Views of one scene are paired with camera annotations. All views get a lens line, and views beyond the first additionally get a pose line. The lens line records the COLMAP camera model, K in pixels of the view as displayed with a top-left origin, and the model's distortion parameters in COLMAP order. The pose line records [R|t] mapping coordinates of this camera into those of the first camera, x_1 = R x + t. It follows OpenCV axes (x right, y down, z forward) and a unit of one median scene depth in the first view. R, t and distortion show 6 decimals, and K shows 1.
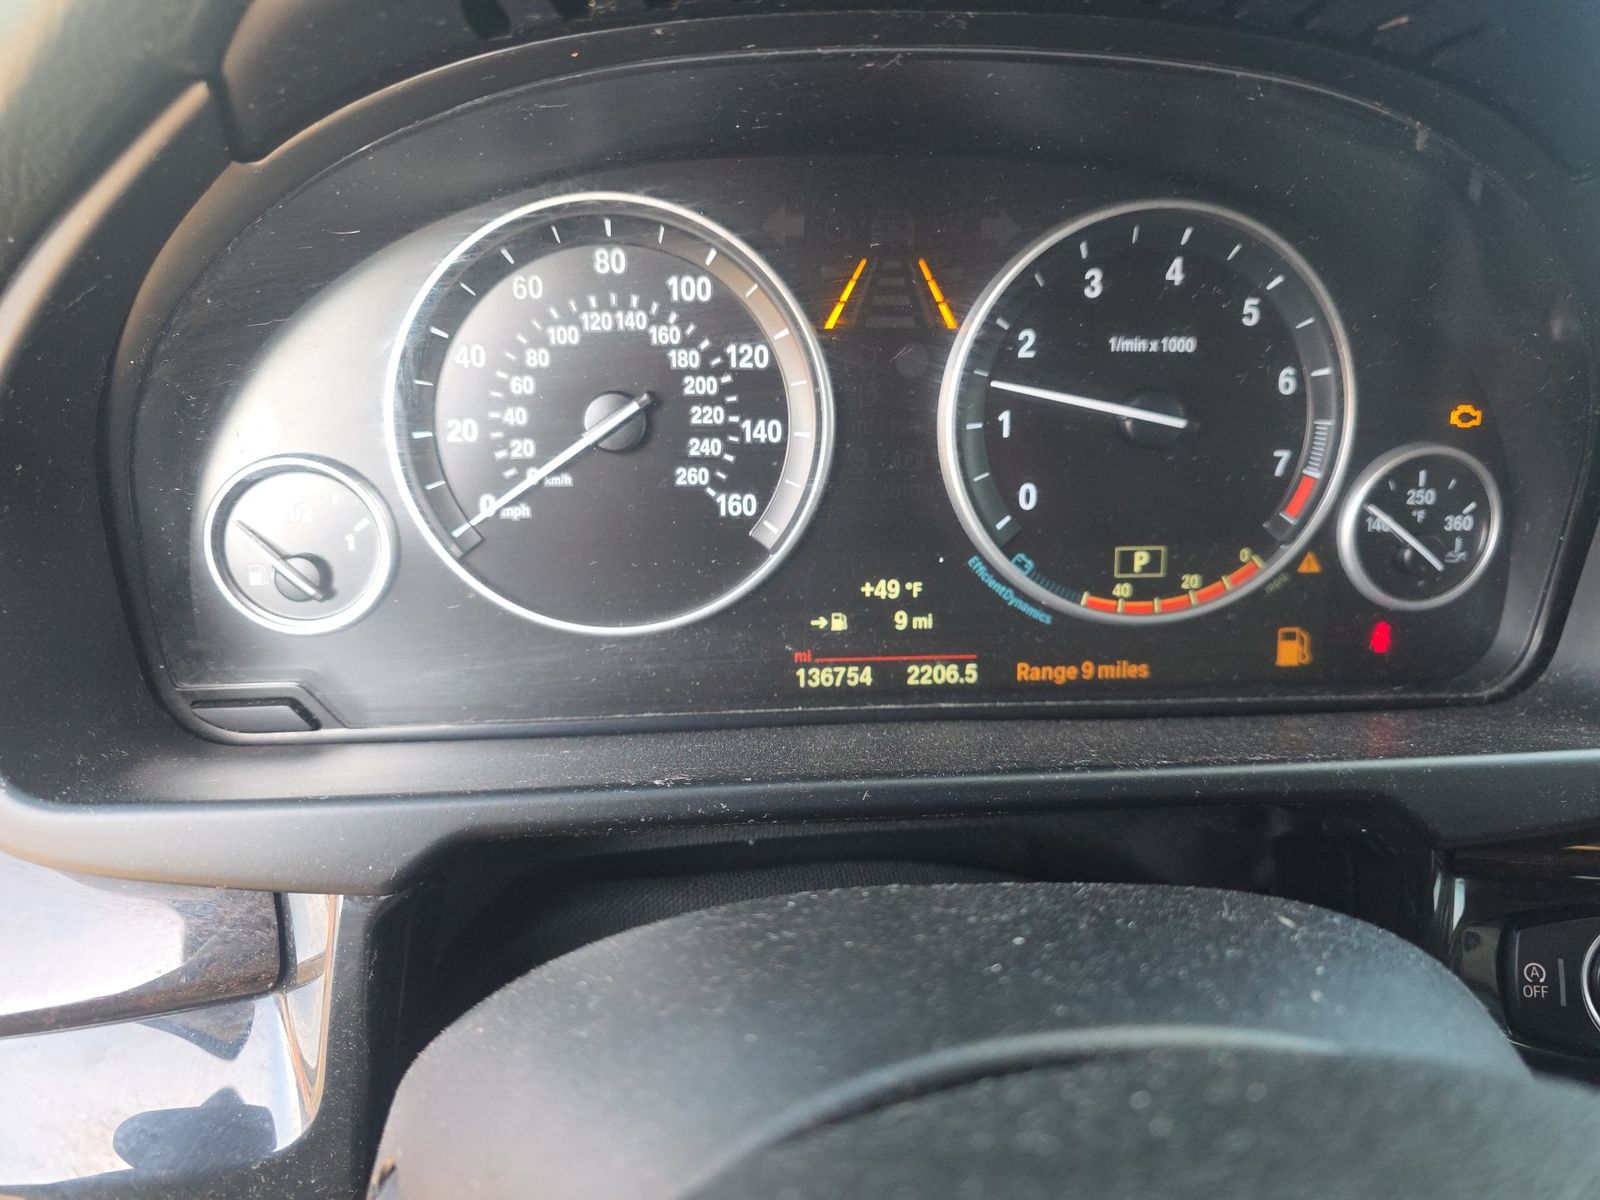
lens RADIAL K [[1066.6, 0, 800.0], [0, 1066.6, 600.0], [0, 0, 1]] dist [0.003548, -0.002582]
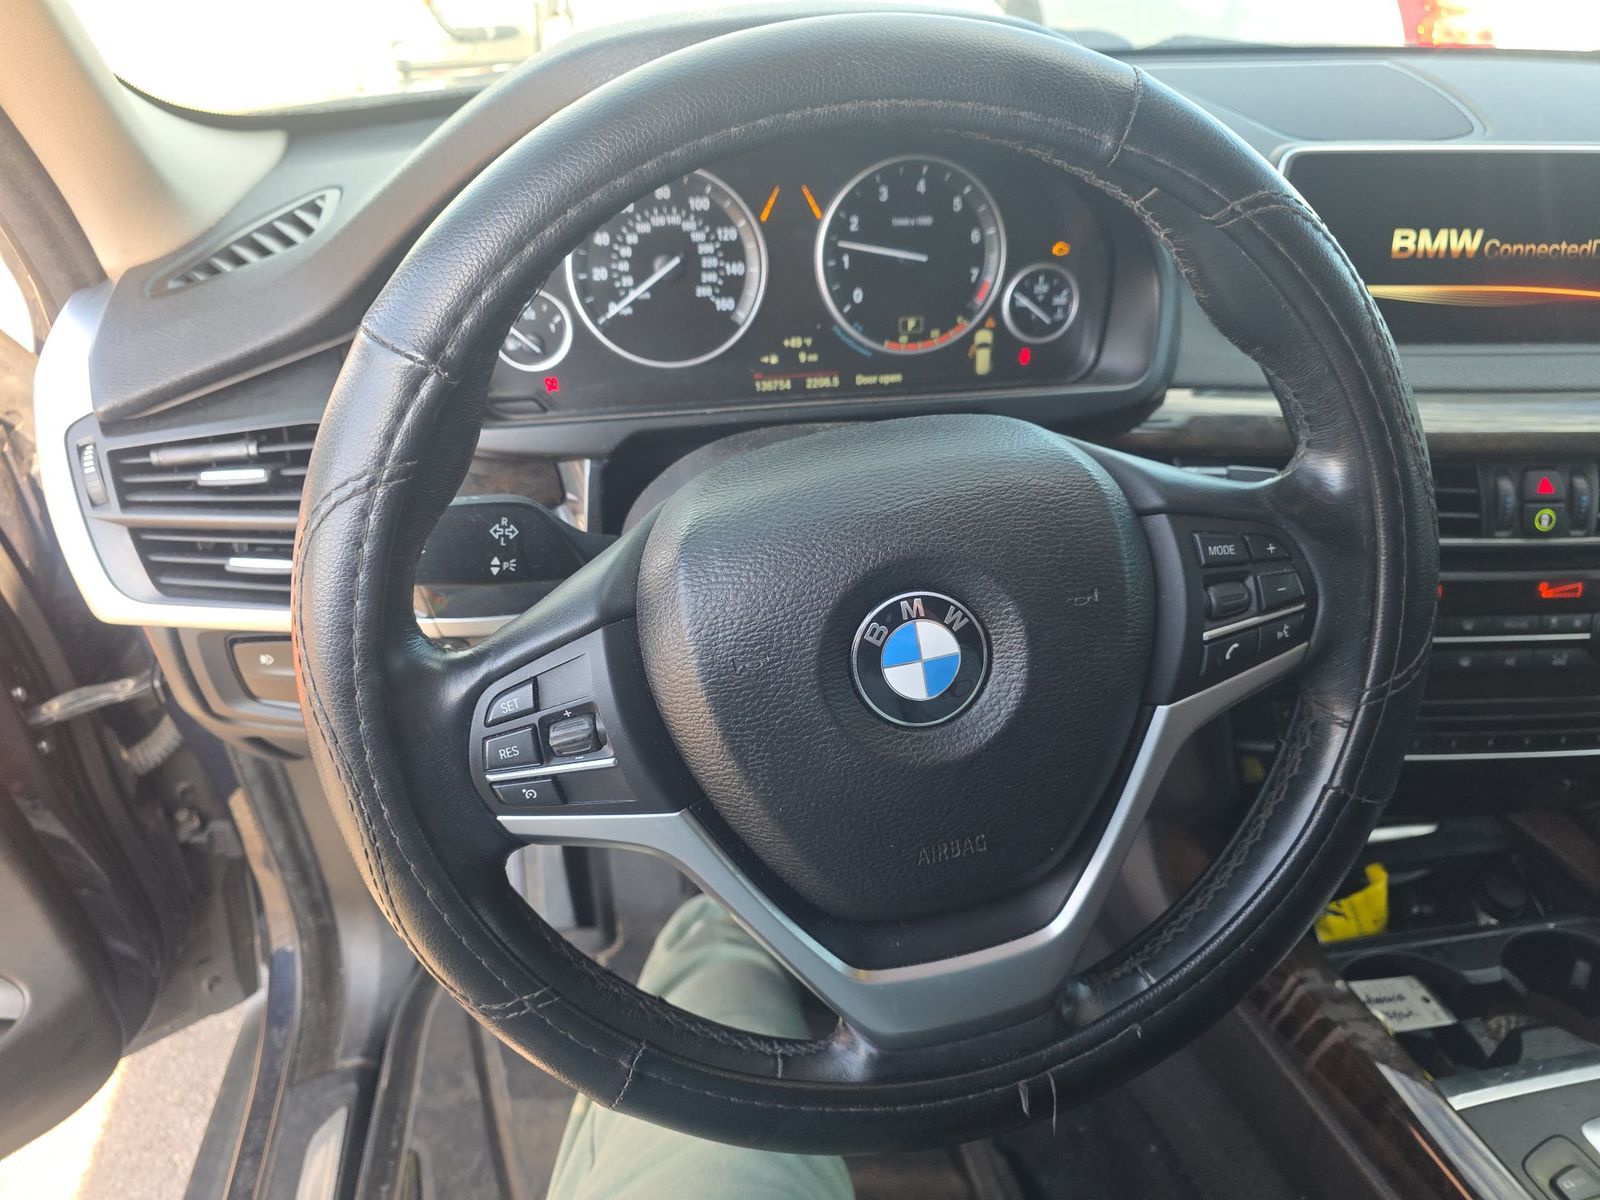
lens RADIAL K [[1066.6, 0, 800.0], [0, 1066.6, 600.0], [0, 0, 1]] dist [0.003548, -0.002582]
pose [[0.997424, -0.050545, 0.050901, -0.048139], [0.040859, 0.983538, 0.176023, 0.129821], [-0.058960, -0.173489, 0.983069, -1.280598]]
